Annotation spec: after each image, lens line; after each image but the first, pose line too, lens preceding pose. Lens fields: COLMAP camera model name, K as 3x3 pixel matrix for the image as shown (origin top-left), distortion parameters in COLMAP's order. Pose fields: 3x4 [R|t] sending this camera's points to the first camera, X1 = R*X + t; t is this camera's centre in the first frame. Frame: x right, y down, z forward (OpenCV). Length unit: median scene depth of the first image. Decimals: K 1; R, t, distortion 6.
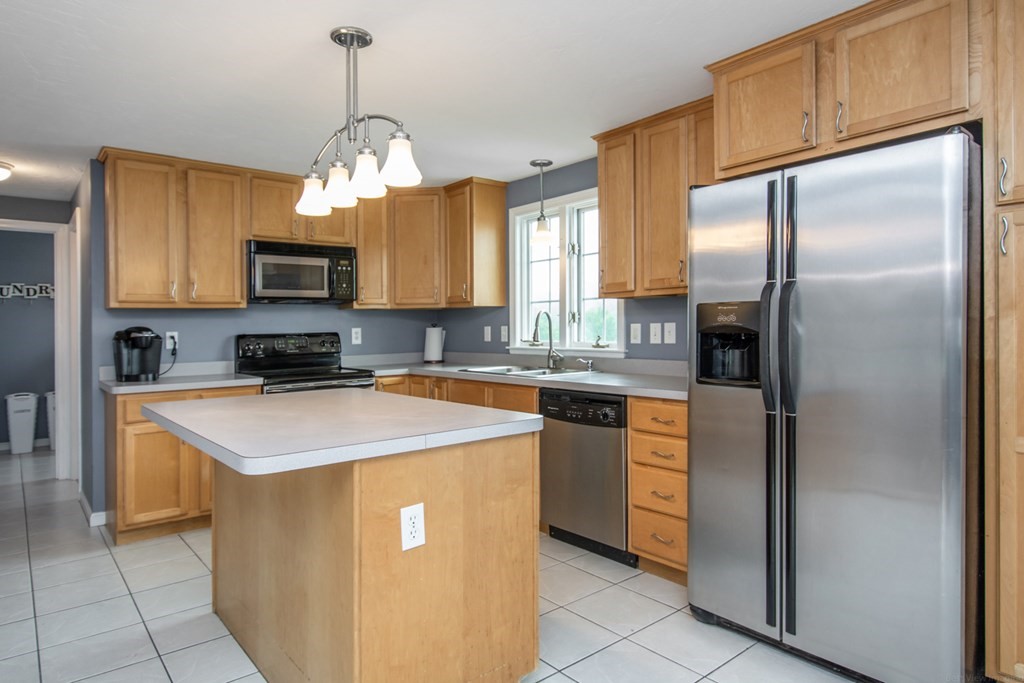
lens RADIAL K [[615.2, 0, 513.4], [0, 615.2, 323.8], [0, 0, 1]] dist [0.004488, 0.000630]
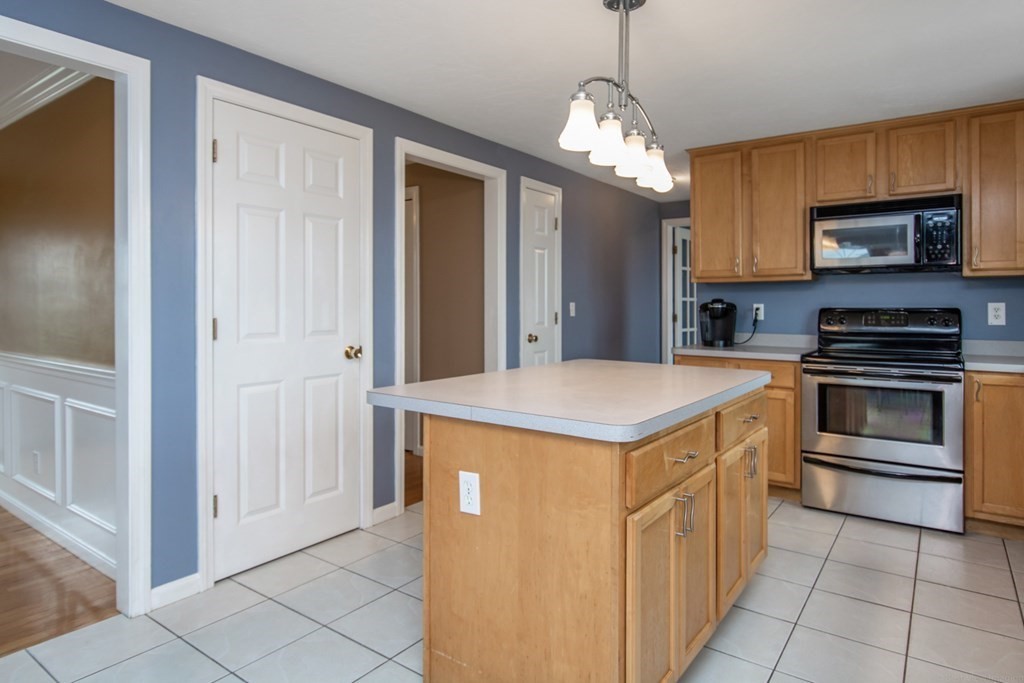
lens RADIAL K [[590.8, 0, 513.3], [0, 590.8, 299.9], [0, 0, 1]] dist [-0.000381, -0.000125]
pose [[0.249156, 0.008593, -0.968425, 0.334842], [-0.001976, 0.999963, 0.008364, -0.001580], [0.968461, -0.000170, 0.249164, 0.338556]]
